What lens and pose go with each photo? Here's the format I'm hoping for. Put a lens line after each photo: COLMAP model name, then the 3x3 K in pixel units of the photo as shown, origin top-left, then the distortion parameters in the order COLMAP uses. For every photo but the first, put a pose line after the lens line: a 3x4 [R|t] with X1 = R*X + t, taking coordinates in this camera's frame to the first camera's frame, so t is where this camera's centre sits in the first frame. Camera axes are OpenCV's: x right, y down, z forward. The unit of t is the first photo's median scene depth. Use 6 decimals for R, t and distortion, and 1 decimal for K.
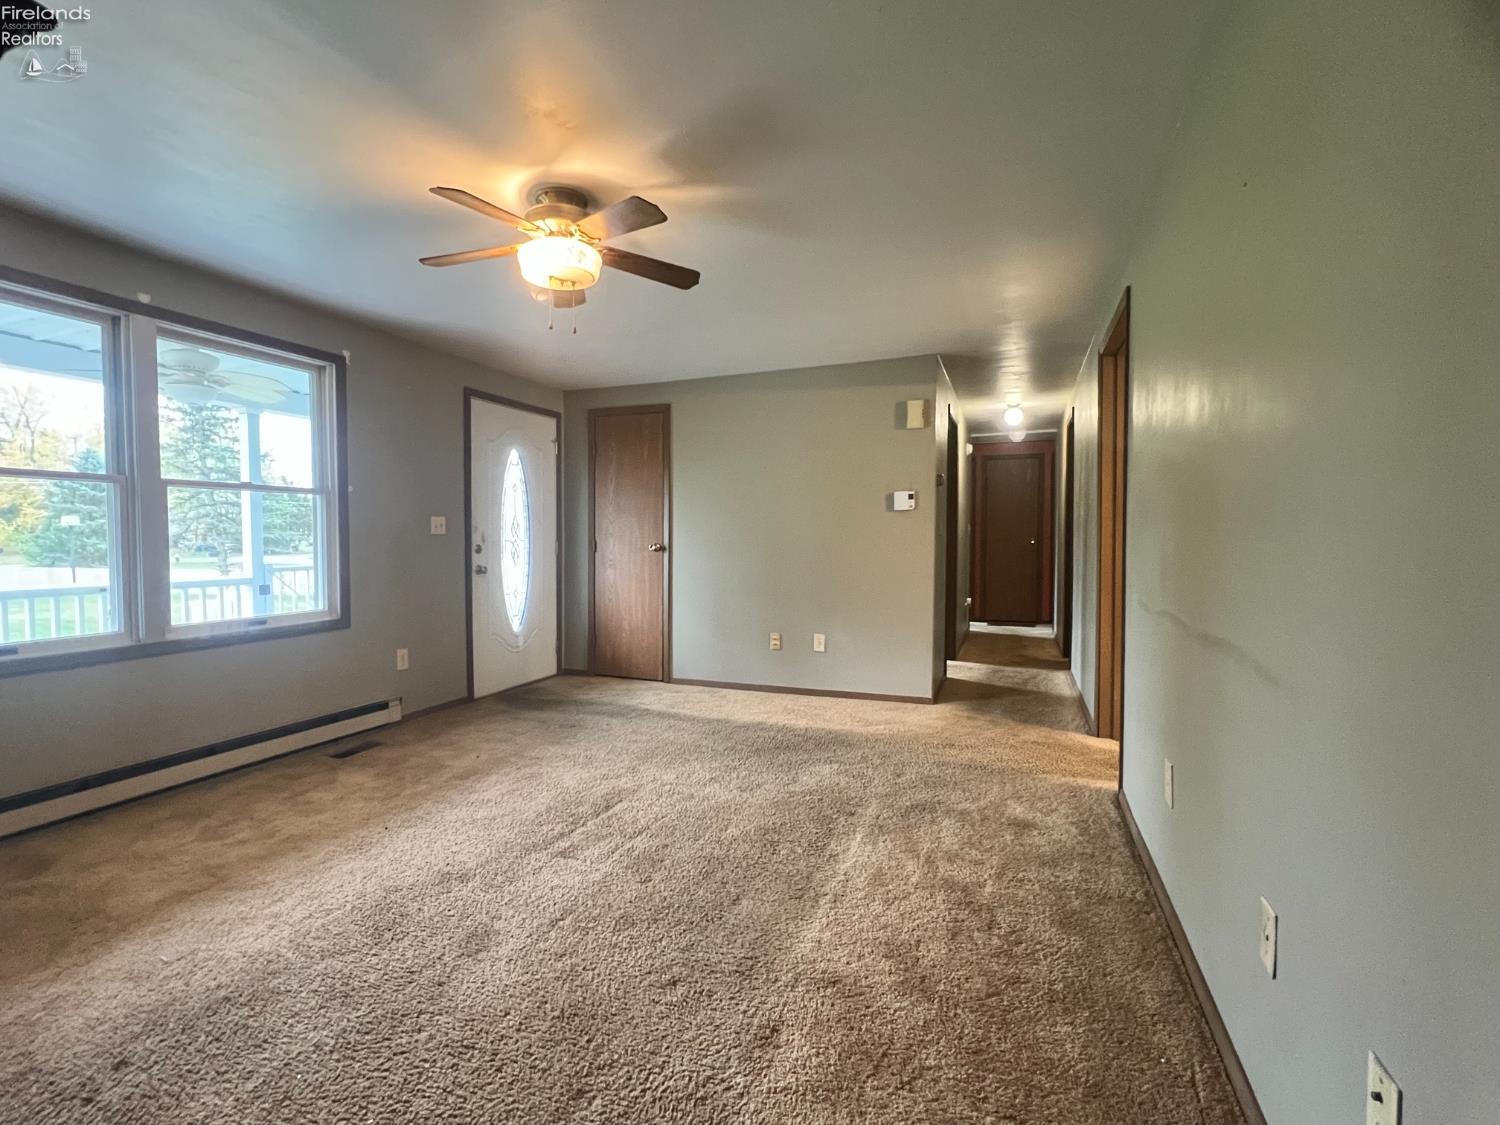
lens RADIAL K [[693.1, 0, 750.0], [0, 693.1, 562.5], [0, 0, 1]] dist [-0.003975, -0.000401]
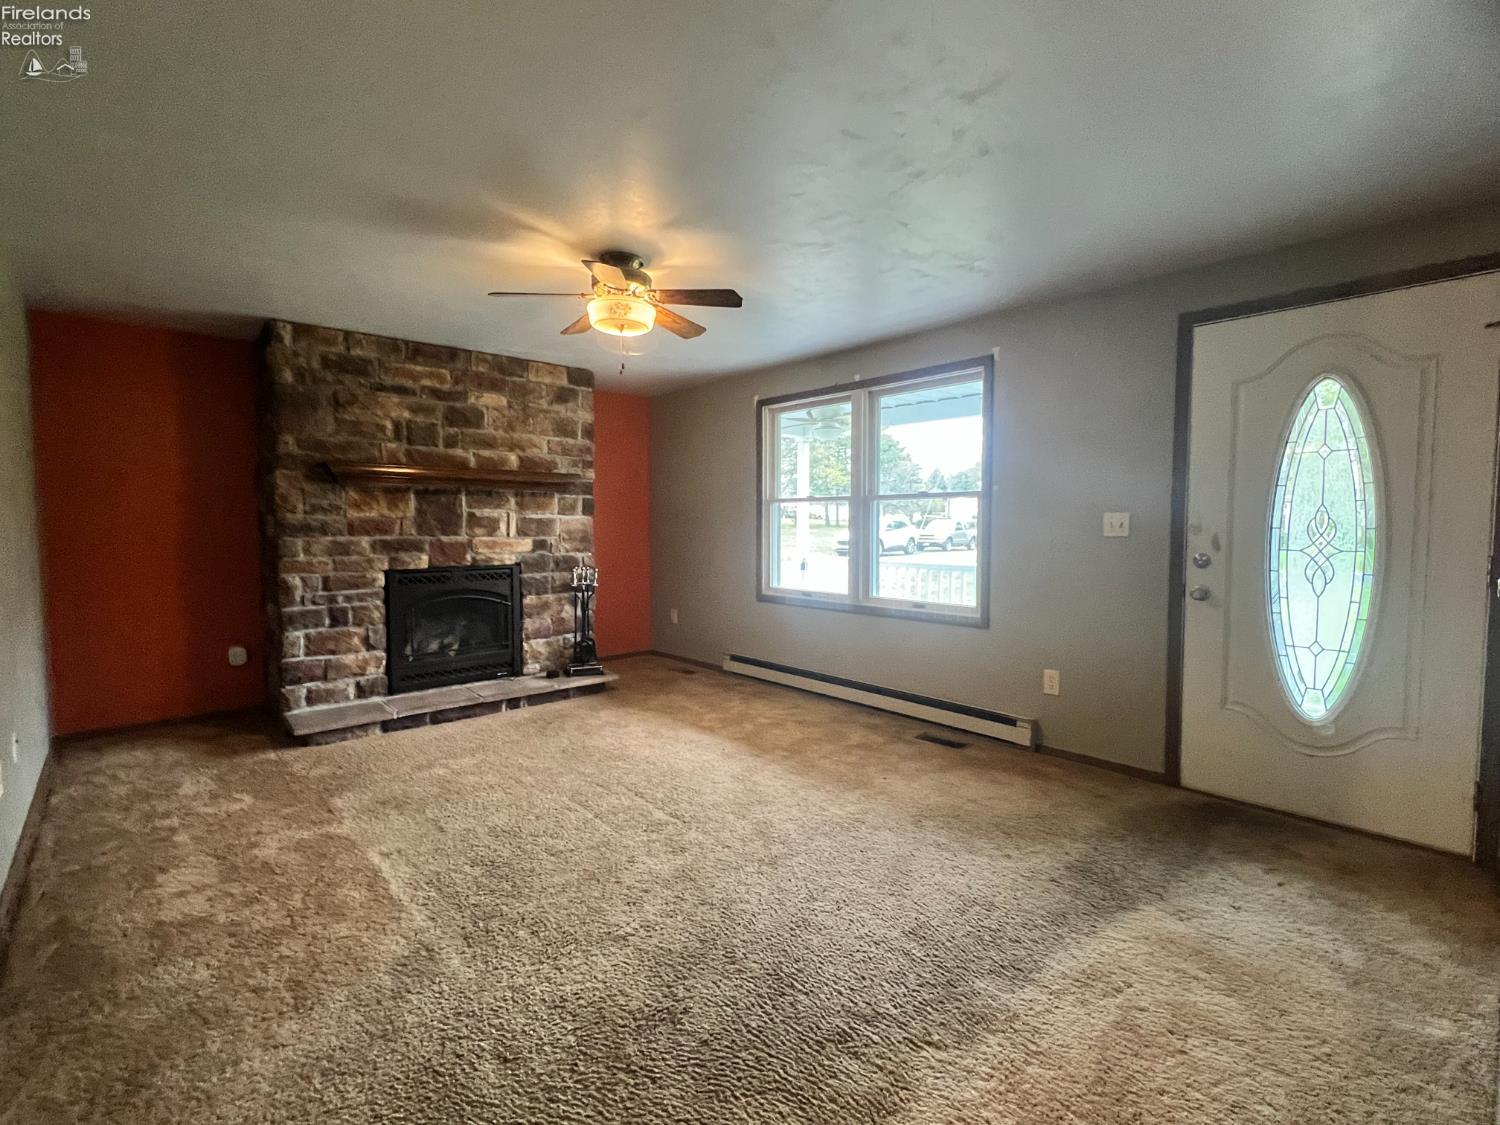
lens RADIAL K [[693.1, 0, 750.0], [0, 693.1, 562.5], [0, 0, 1]] dist [-0.003975, -0.000401]
pose [[-0.466668, 0.055396, -0.882696, 0.436776], [-0.032072, 0.996320, 0.079482, -0.066704], [0.883851, 0.065402, -0.463174, 1.108985]]
